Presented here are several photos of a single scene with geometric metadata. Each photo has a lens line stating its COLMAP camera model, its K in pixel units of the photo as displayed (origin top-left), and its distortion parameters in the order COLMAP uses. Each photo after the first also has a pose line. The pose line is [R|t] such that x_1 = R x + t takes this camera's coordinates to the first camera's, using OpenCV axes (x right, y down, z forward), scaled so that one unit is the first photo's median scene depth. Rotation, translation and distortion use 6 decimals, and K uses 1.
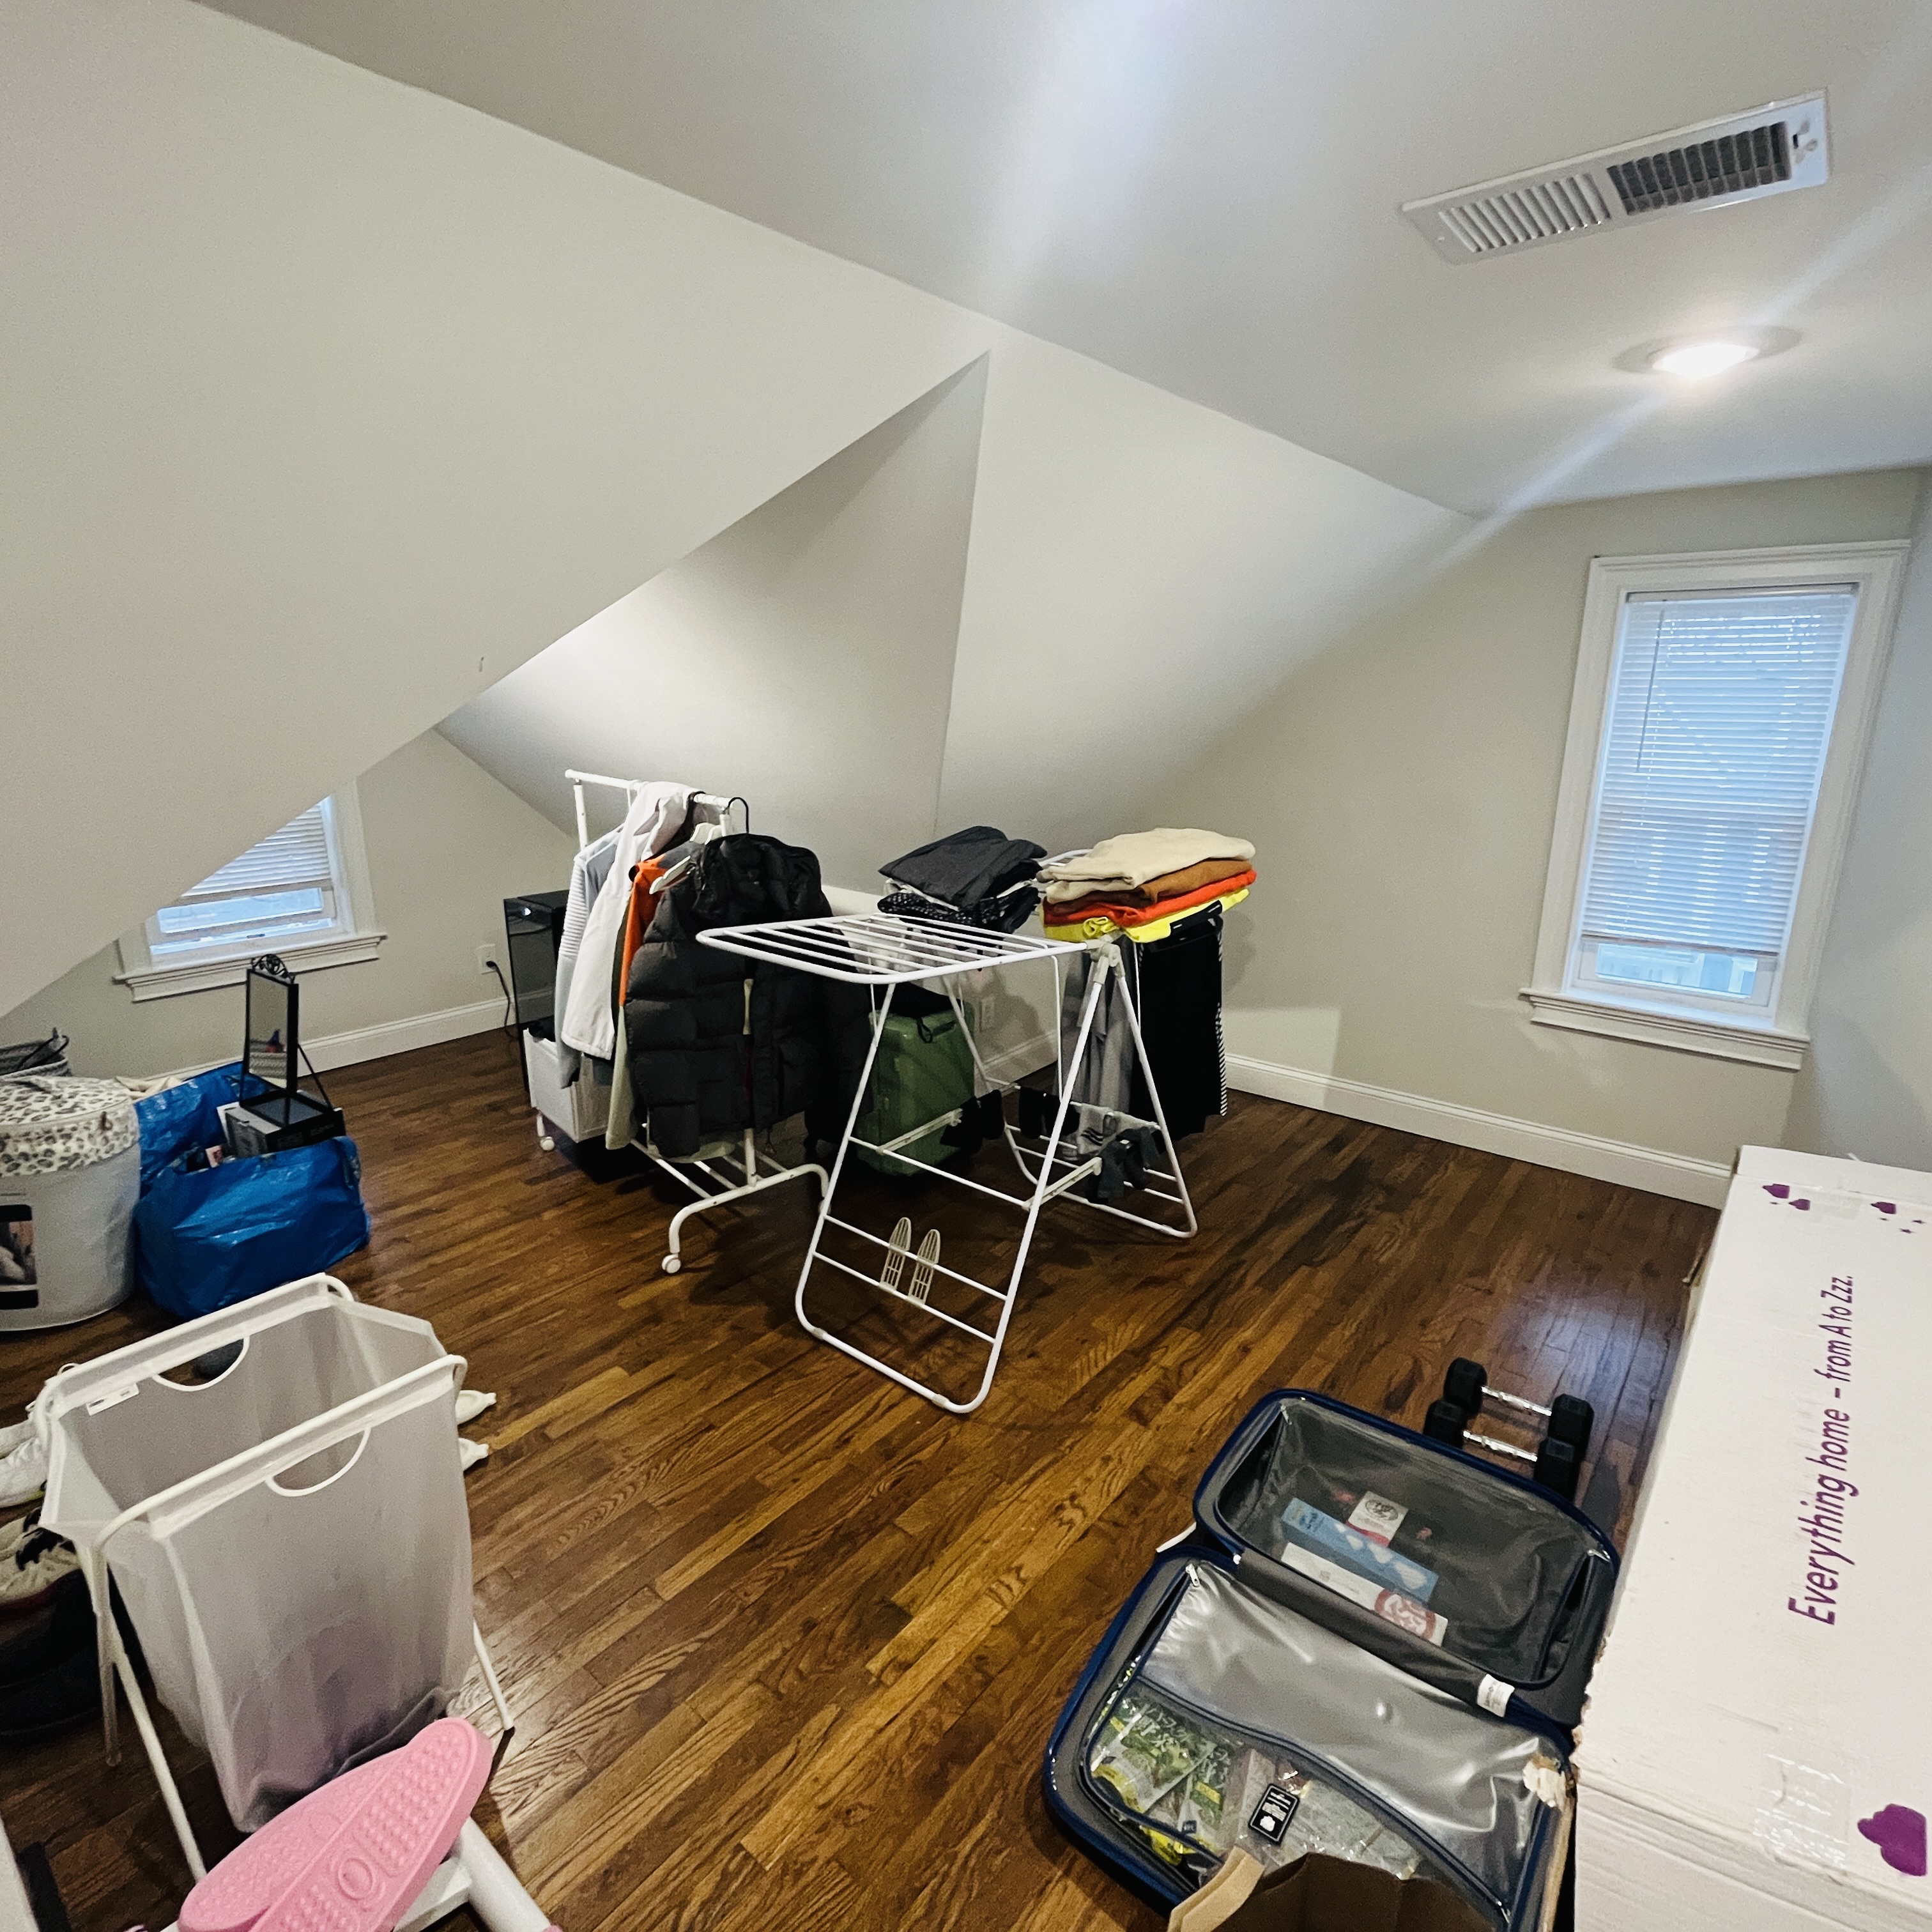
lens RADIAL K [[1051.5, 0, 964.9], [0, 1051.5, 963.6], [0, 0, 1]] dist [-0.013194, 0.003736]
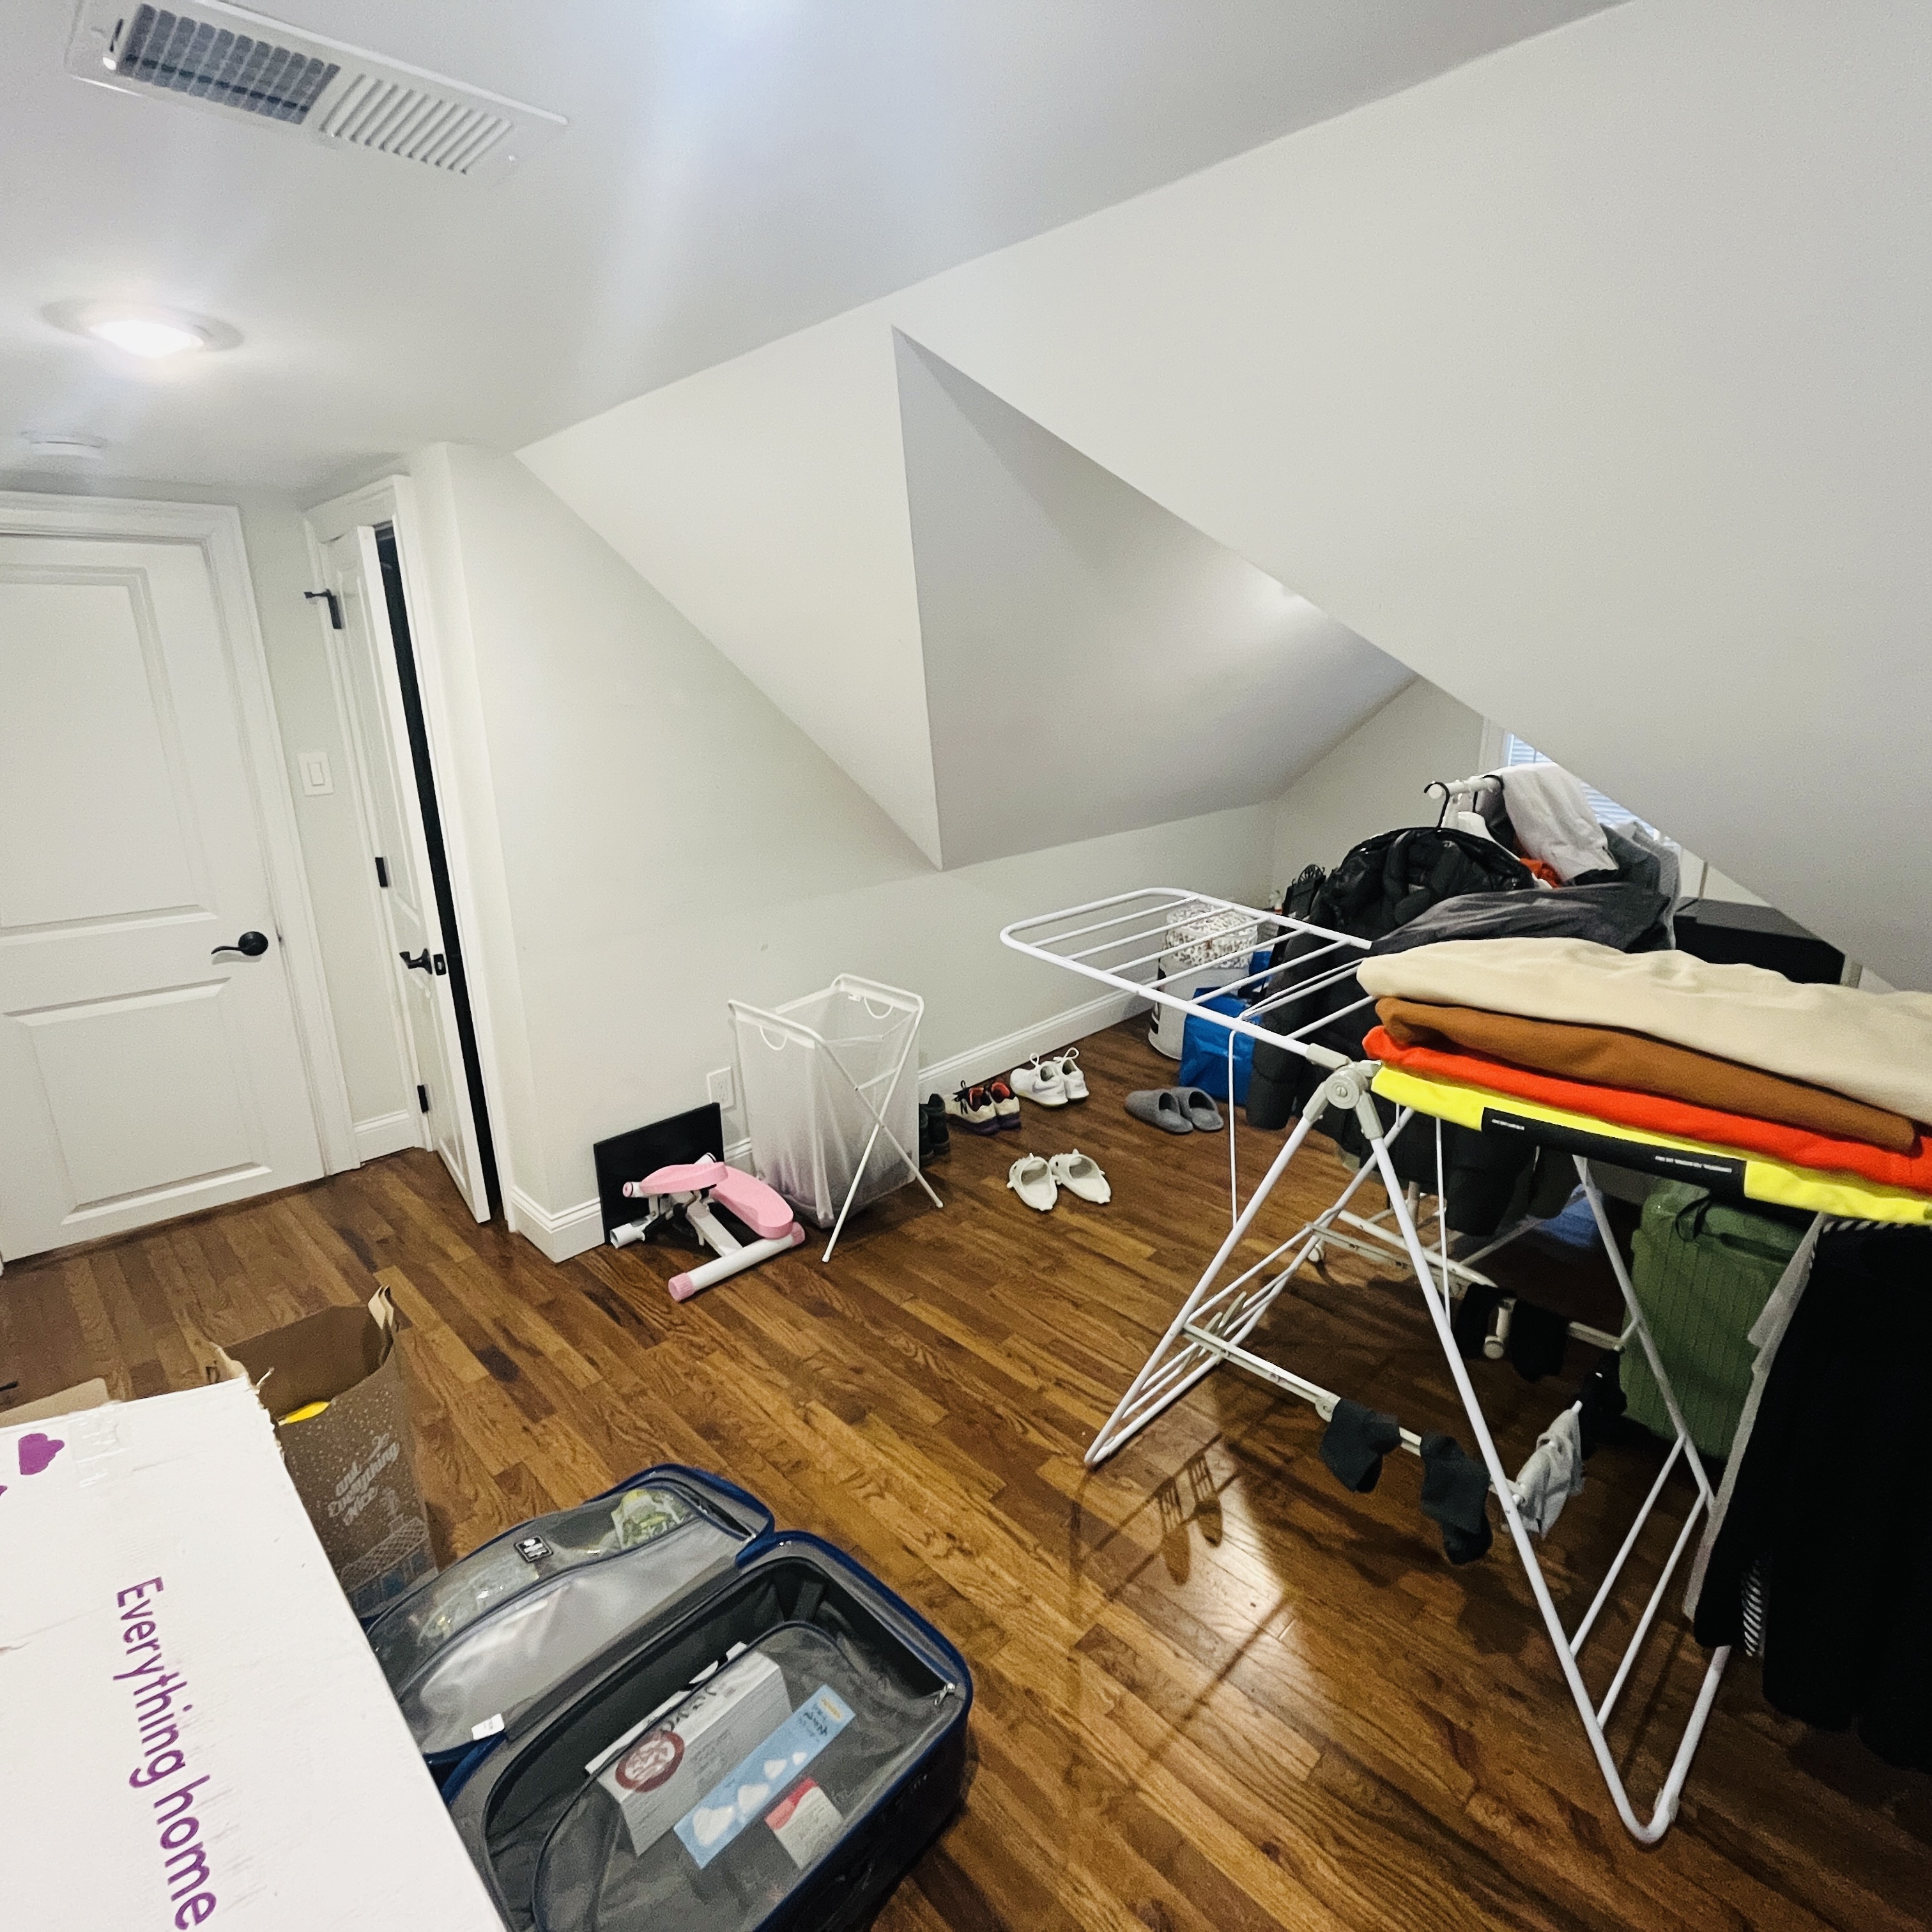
lens RADIAL K [[1051.5, 0, 965.1], [0, 1051.5, 965.2], [0, 0, 1]] dist [-0.013194, 0.003736]
pose [[-0.105934, 0.281445, -0.953712, 1.191723], [-0.243627, 0.922531, 0.299304, -0.334734], [0.964066, 0.264057, -0.029159, 1.286518]]
